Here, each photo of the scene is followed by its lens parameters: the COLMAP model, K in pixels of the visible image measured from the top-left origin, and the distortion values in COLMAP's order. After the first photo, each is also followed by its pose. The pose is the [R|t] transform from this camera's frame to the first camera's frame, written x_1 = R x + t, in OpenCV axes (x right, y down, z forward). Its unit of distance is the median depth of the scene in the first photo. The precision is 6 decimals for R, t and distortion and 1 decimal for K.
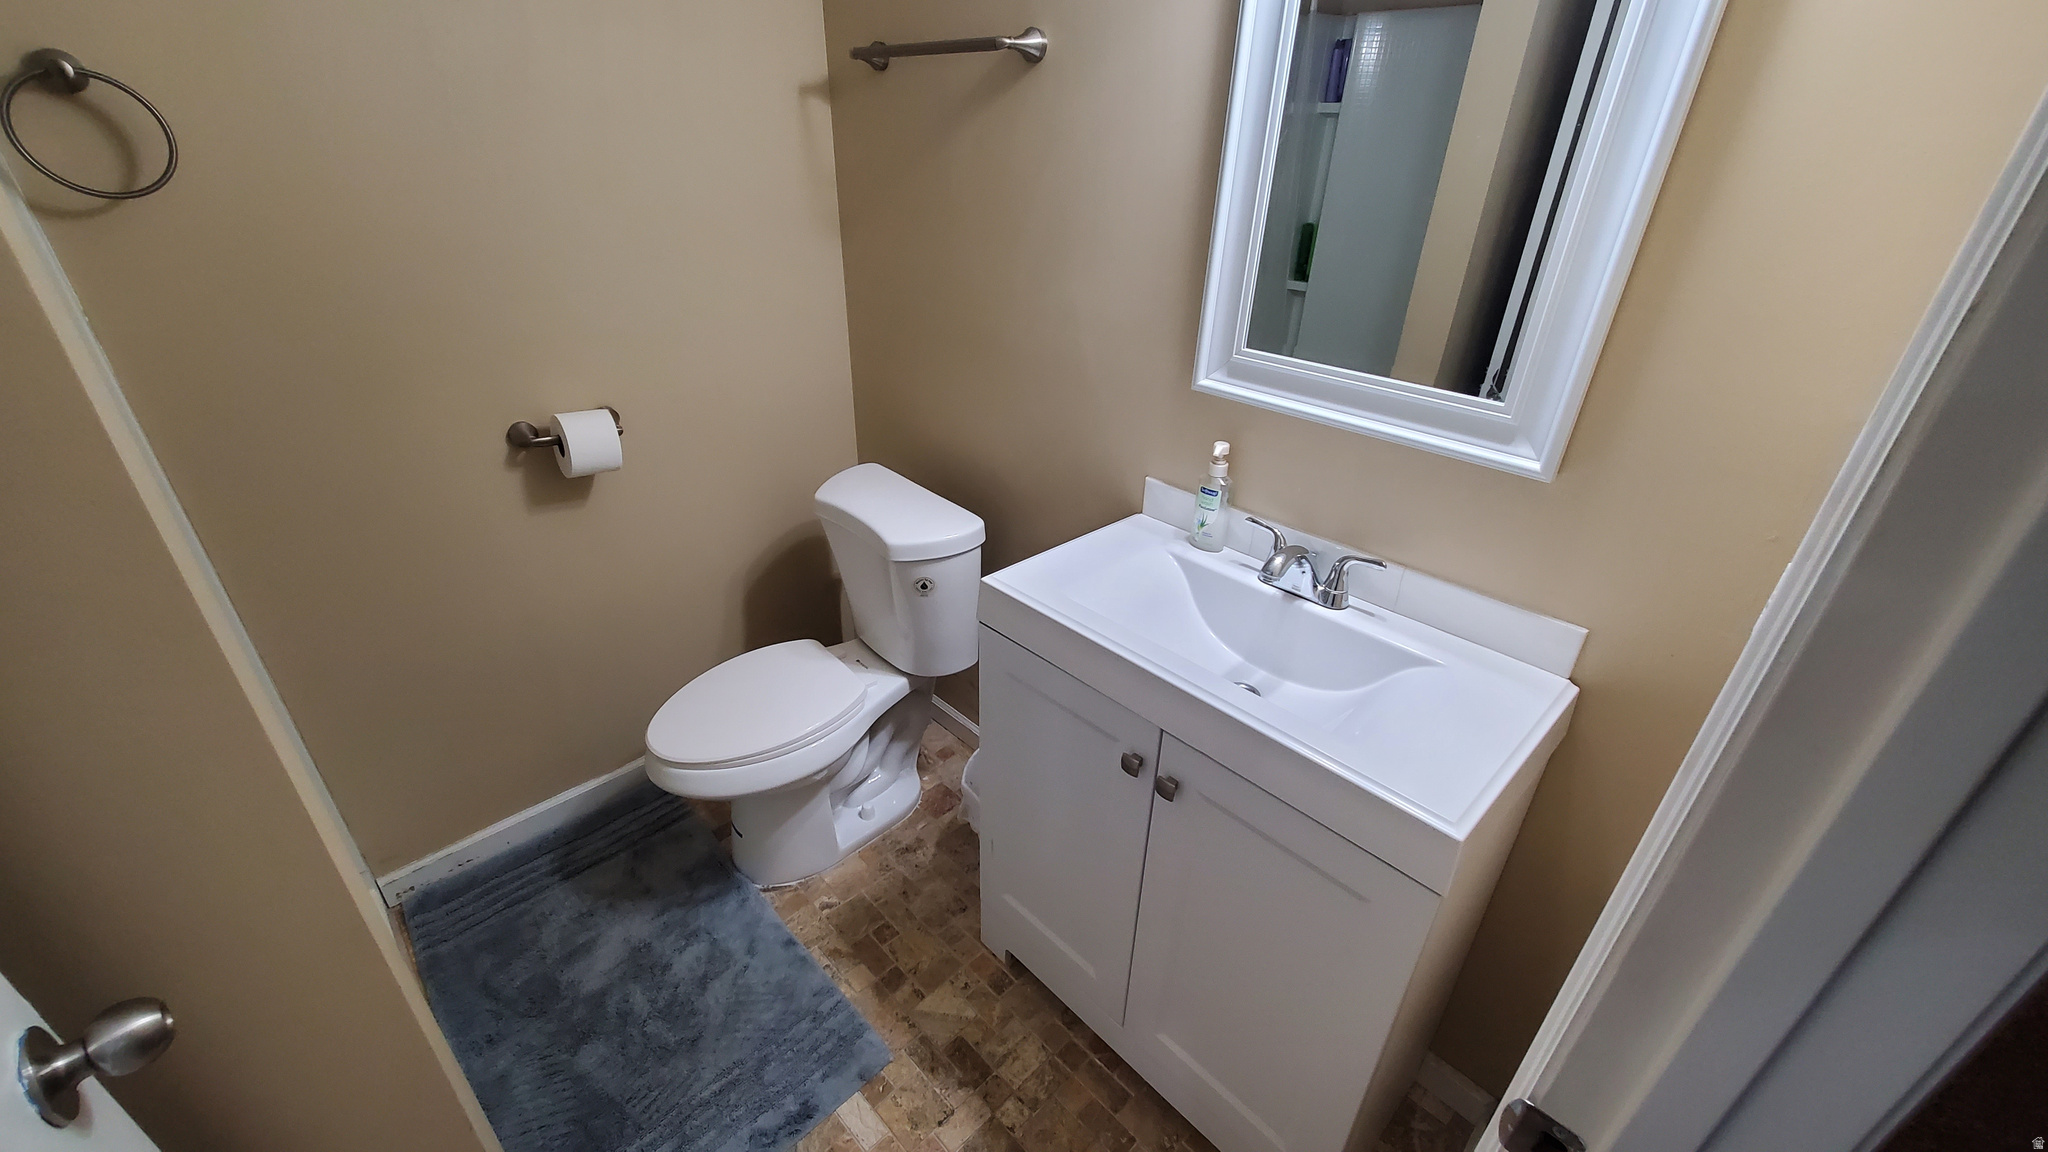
lens RADIAL K [[811.0, 0, 1012.6], [0, 811.0, 573.4], [0, 0, 1]] dist [-0.000756, -0.000182]
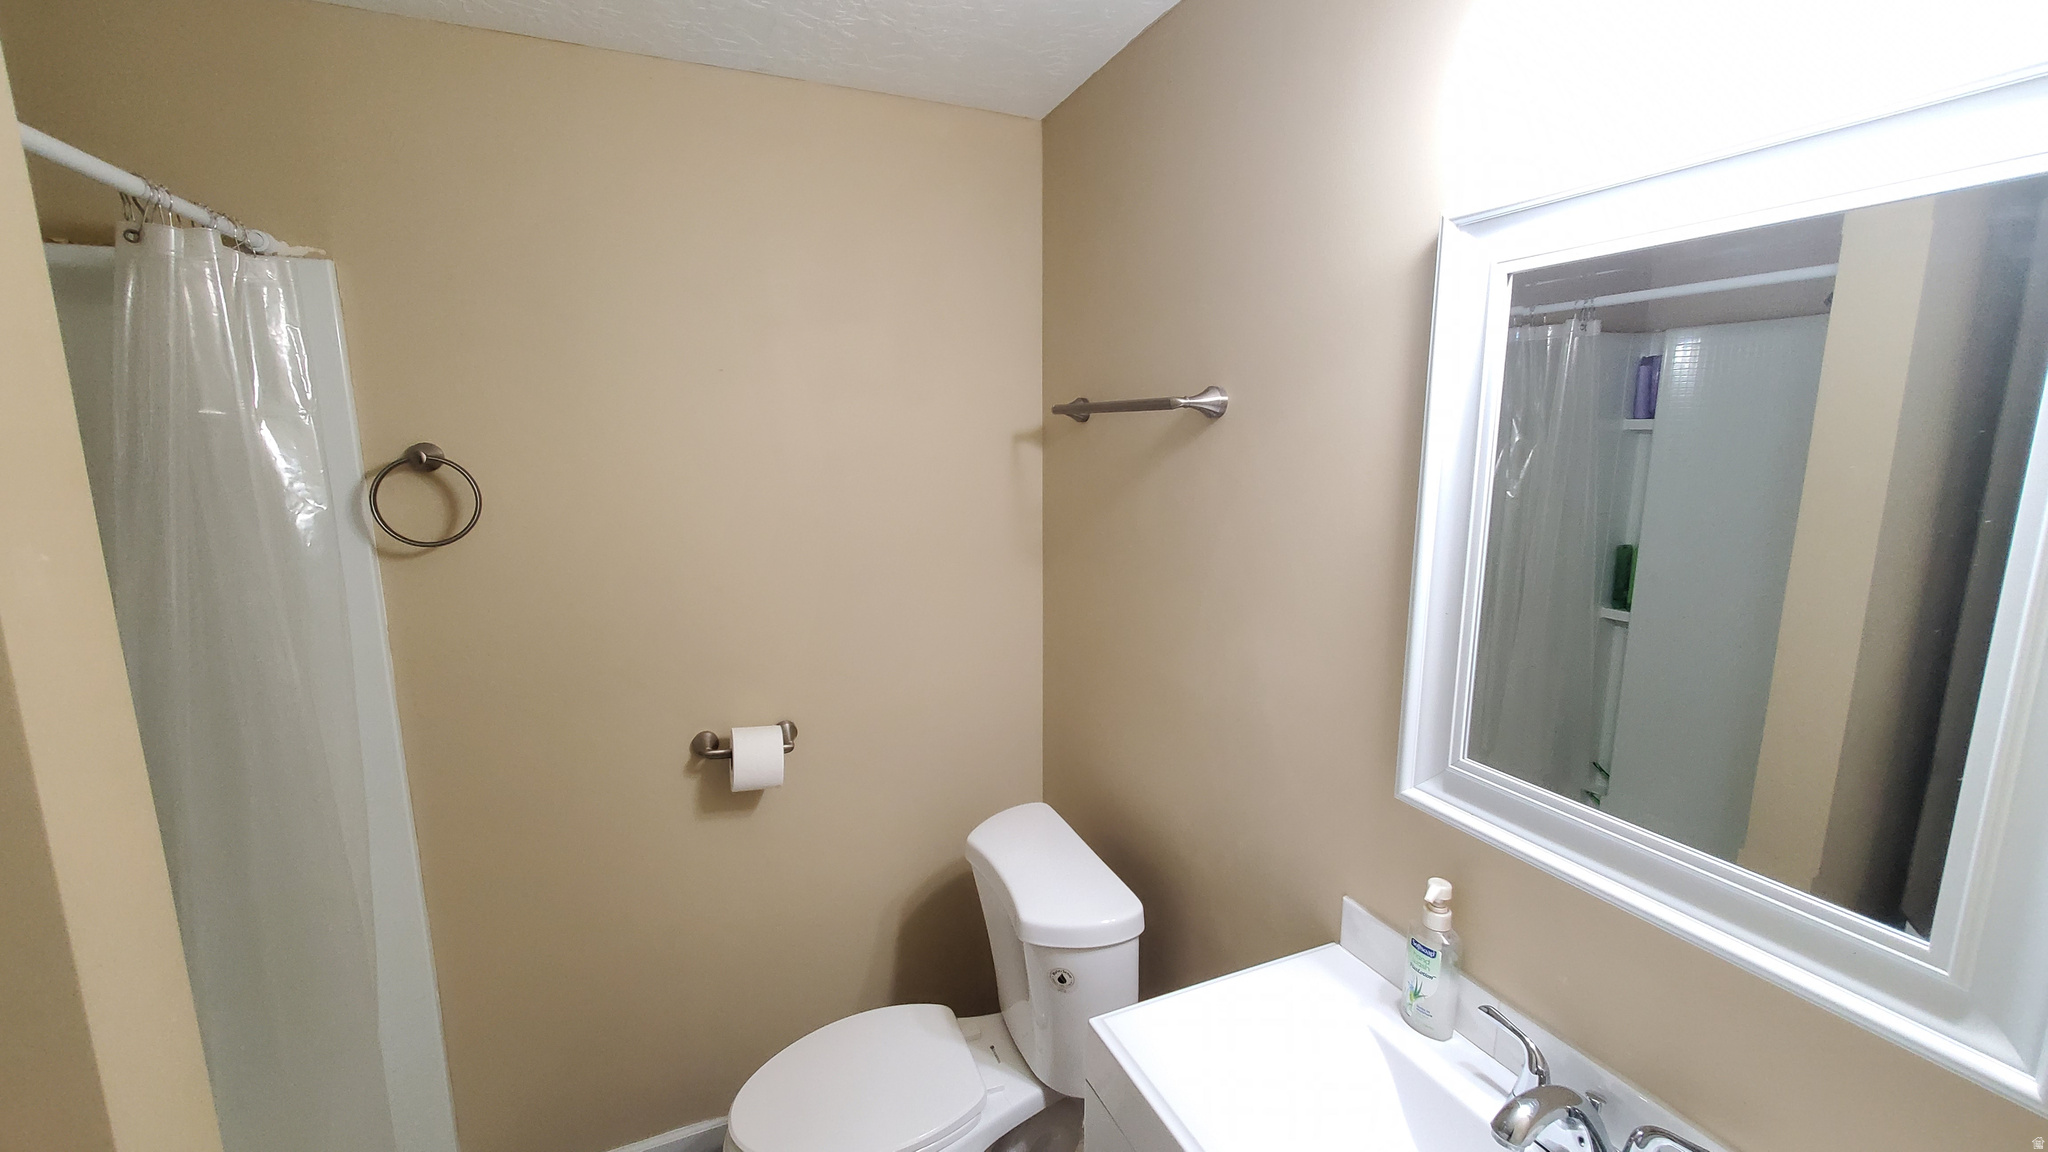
lens RADIAL K [[811.0, 0, 1012.6], [0, 811.0, 573.4], [0, 0, 1]] dist [-0.000756, -0.000182]
pose [[0.939382, 0.033759, -0.341205, 0.113513], [-0.143076, 0.942955, -0.300609, -0.121639], [0.311592, 0.331205, 0.890625, 0.125437]]
